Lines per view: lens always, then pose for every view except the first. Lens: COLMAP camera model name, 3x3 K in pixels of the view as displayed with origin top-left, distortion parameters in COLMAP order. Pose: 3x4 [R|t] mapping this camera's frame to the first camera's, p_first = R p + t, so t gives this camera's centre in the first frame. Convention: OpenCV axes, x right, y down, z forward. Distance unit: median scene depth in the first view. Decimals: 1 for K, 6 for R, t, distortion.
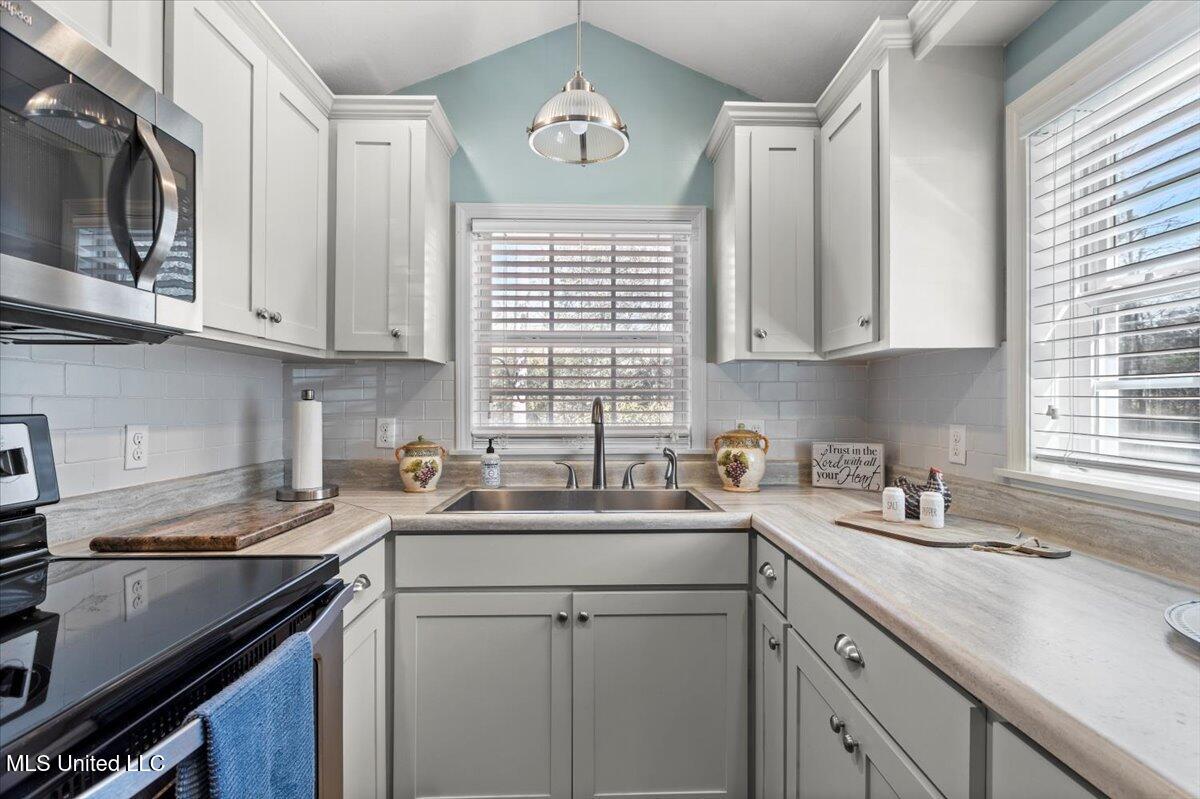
lens RADIAL K [[580.0, 0, 607.2], [0, 580.0, 398.3], [0, 0, 1]] dist [-0.001118, 0.000950]
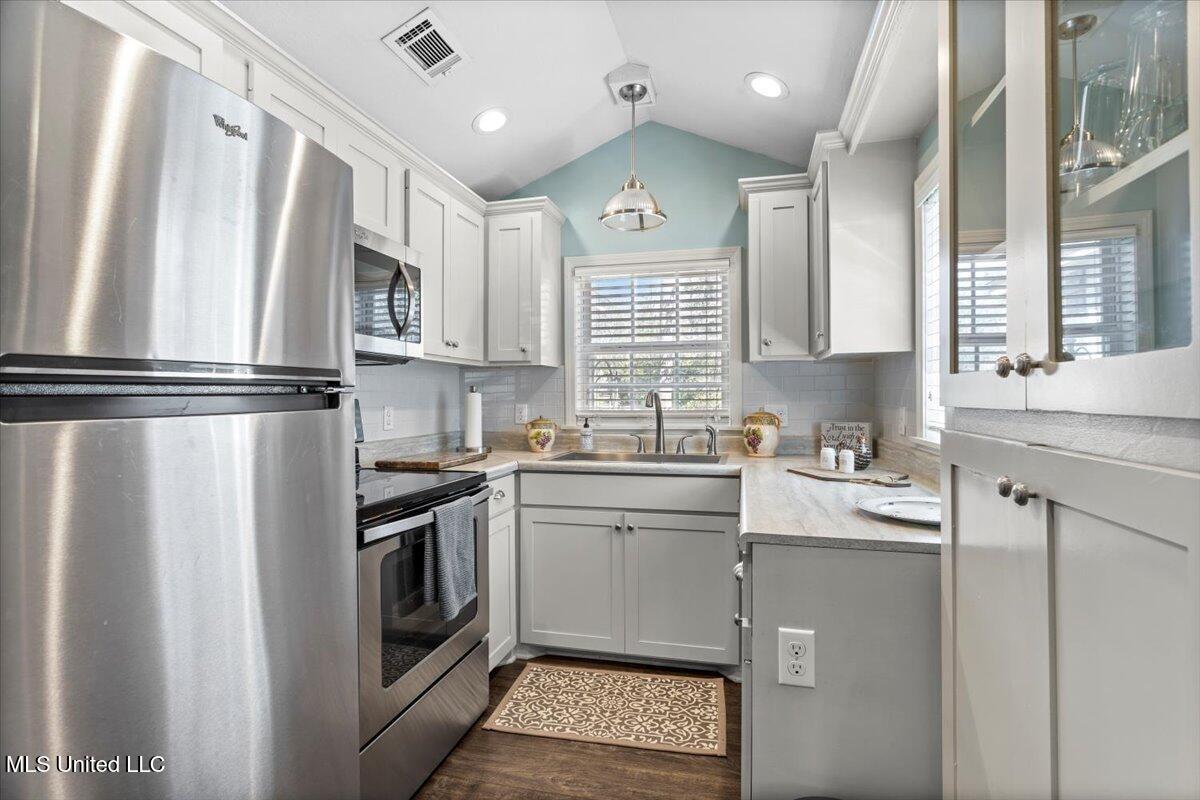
lens RADIAL K [[595.9, 0, 597.2], [0, 595.9, 387.4], [0, 0, 1]] dist [-0.000590, 0.000183]
pose [[0.960899, -0.009555, -0.276736, 0.266638], [0.007288, 0.999931, -0.009220, 0.006966], [0.276805, 0.006843, 0.960902, -0.484731]]
